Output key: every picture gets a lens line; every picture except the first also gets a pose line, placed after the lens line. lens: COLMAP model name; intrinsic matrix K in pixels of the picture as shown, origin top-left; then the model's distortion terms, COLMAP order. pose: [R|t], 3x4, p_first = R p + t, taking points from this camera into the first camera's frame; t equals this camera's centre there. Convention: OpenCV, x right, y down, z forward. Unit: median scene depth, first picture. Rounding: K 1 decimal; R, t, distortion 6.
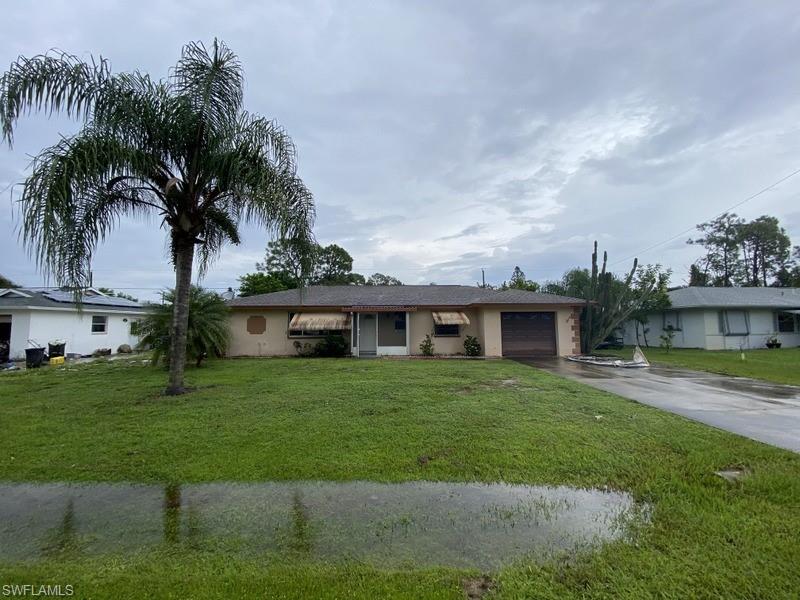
lens RADIAL K [[315.1, 0, 399.0], [0, 315.1, 320.2], [0, 0, 1]] dist [-0.000445, -0.000286]
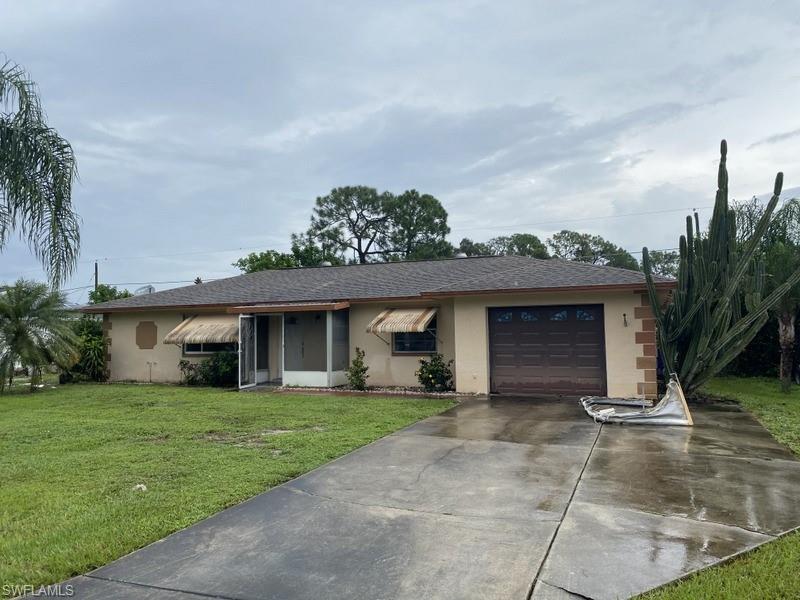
lens RADIAL K [[606.8, 0, 400.0], [0, 606.8, 300.0], [0, 0, 1]] dist [-0.002831, -0.000536]
pose [[0.906231, -0.031415, -0.421615, 0.564882], [0.014851, 0.998985, -0.042514, 0.001919], [0.422523, 0.032266, 0.905778, 0.045659]]
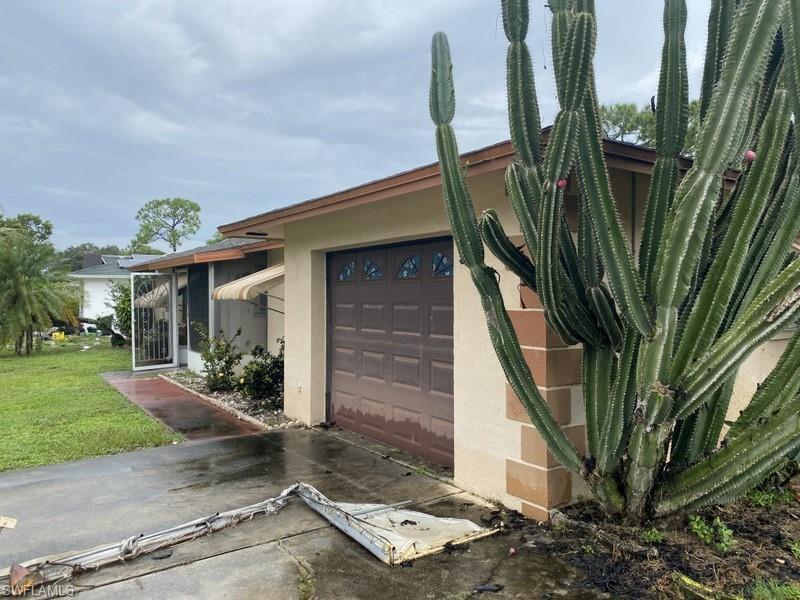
lens RADIAL K [[606.8, 0, 400.0], [0, 606.8, 300.0], [0, 0, 1]] dist [-0.002831, -0.000536]
pose [[0.491779, 0.006169, -0.870698, 0.723233], [0.011676, 0.999838, 0.013678, 0.006301], [0.870642, -0.016893, 0.491627, 0.750235]]
